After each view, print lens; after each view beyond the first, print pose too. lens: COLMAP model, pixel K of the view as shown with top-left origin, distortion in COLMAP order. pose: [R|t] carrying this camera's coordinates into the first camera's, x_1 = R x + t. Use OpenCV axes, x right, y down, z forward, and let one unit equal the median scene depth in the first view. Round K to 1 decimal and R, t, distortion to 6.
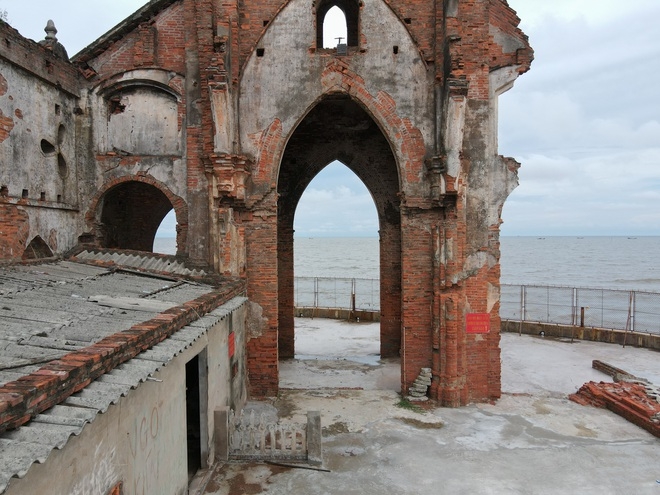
lens RADIAL K [[483.8, 0, 329.6], [0, 483.8, 249.6], [0, 0, 1]] dist [-0.007059, 0.037778]
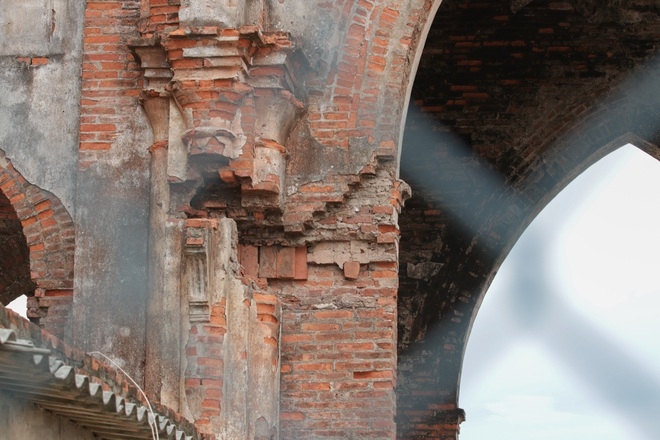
lens RADIAL K [[2146.5, 0, 330.0], [0, 2146.5, 220.0], [0, 0, 1]] dist [-0.244019, -1.267330]
pose [[0.990810, -0.008295, -0.135009, 0.014371], [-0.025347, 0.969051, -0.245554, 0.202876], [0.132867, 0.246720, 0.959935, -0.146660]]
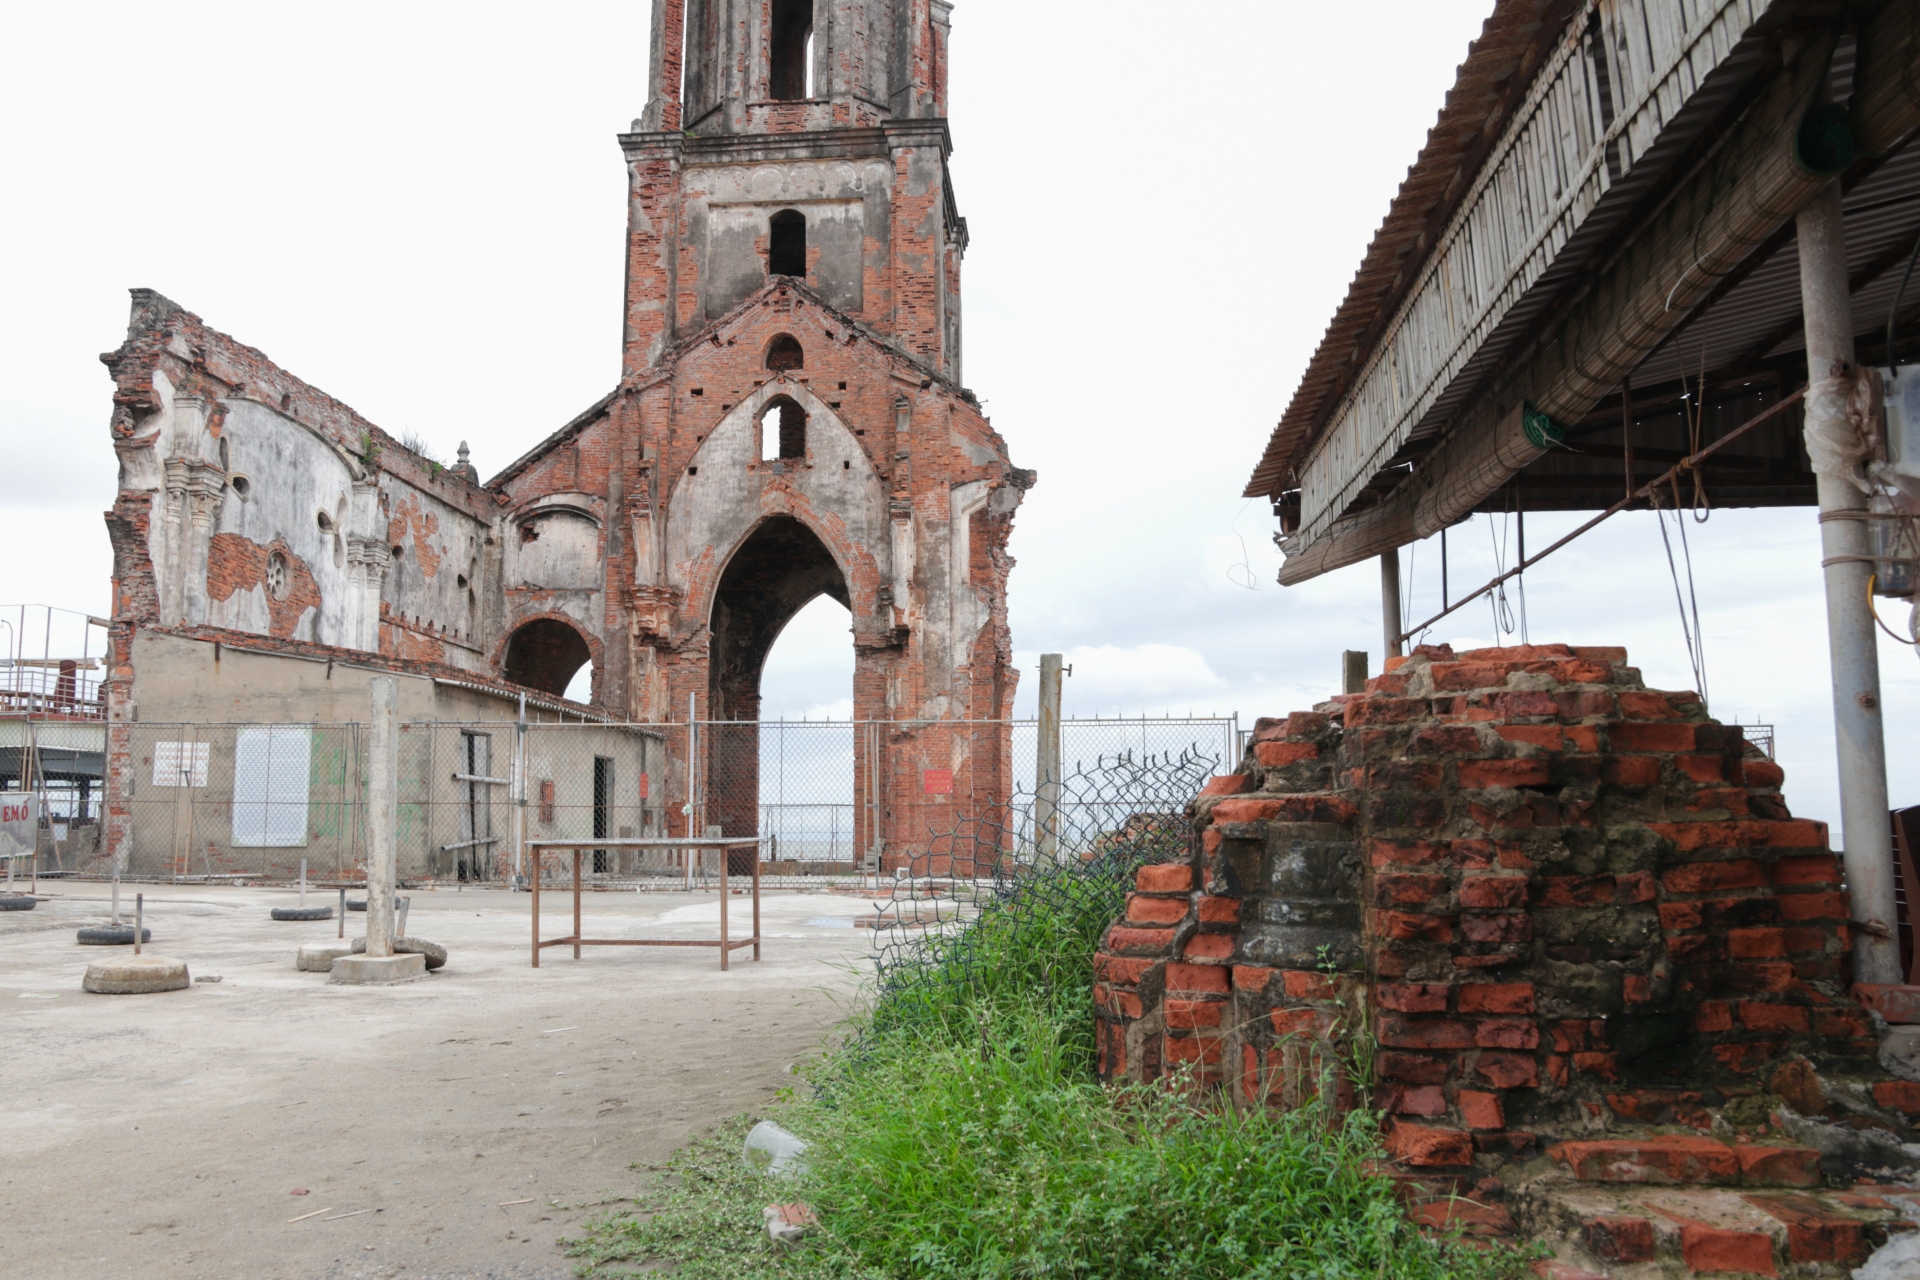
lens RADIAL K [[1507.4, 0, 939.4], [0, 1507.4, 658.4], [0, 0, 1]] dist [-0.129729, 0.114642]
pose [[0.996898, -0.008443, -0.078255, 0.509455], [-0.003134, 0.989184, -0.146643, 0.320836], [0.078647, 0.146433, 0.986089, -1.581424]]
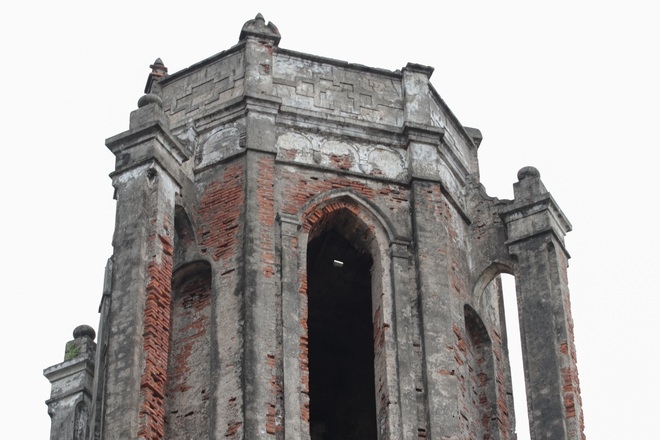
lens RADIAL K [[2146.5, 0, 330.0], [0, 2146.5, 220.0], [0, 0, 1]] dist [-0.244019, -1.267330]
pose [[0.959113, 0.175695, 0.221886, -0.559486], [0.025616, 0.726880, -0.686287, 0.174934], [-0.281862, 0.663911, 0.692659, -0.706795]]
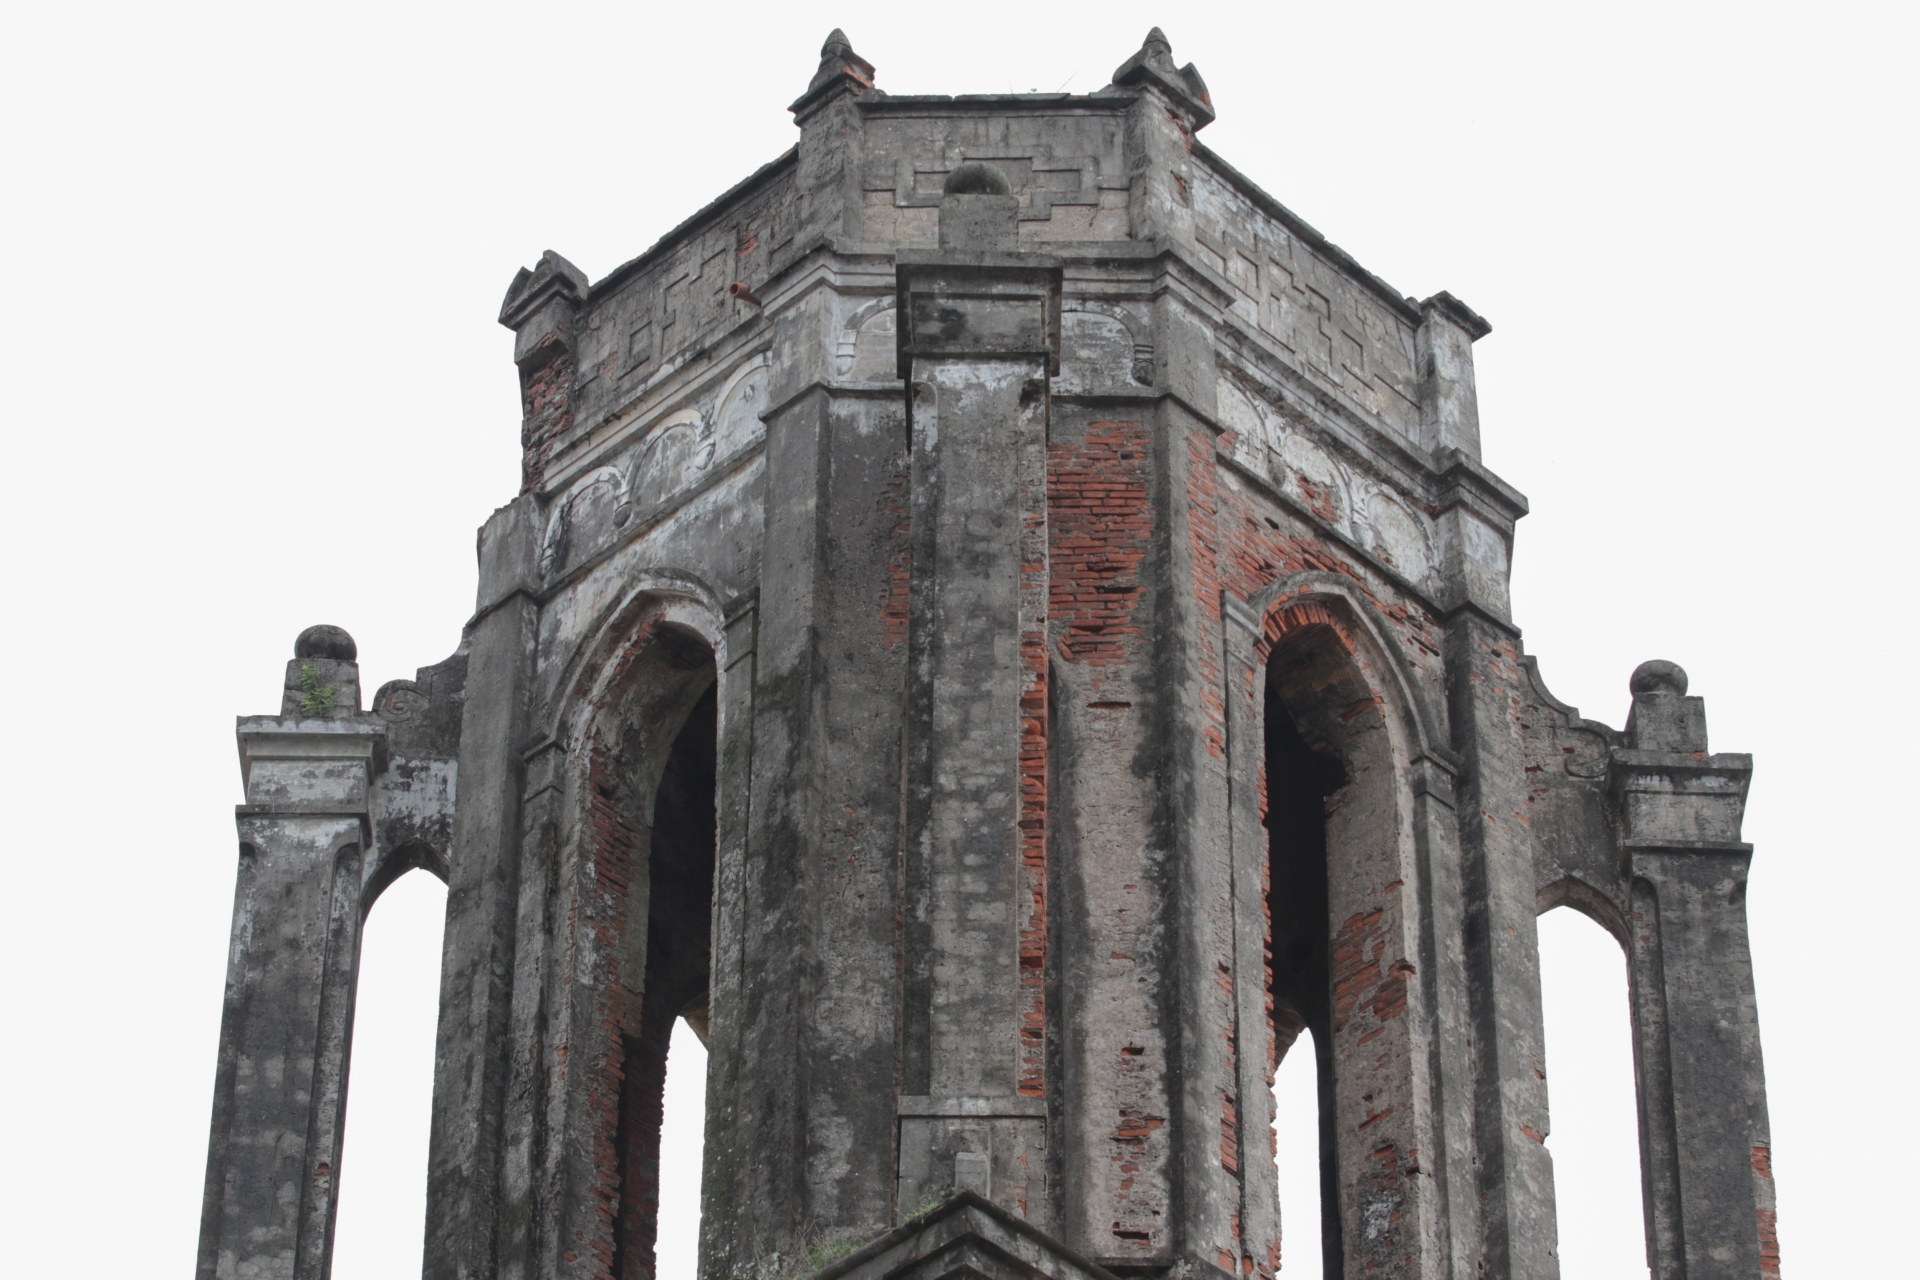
lens RADIAL K [[6244.4, 0, 960.0], [0, 6244.4, 640.0], [0, 0, 1]] dist [-0.244019, -1.267330]
pose [[0.698569, 0.465060, 0.543802, -1.626000], [0.011736, 0.752436, -0.658561, 0.291129], [-0.715446, 0.466432, 0.520171, -0.318751]]
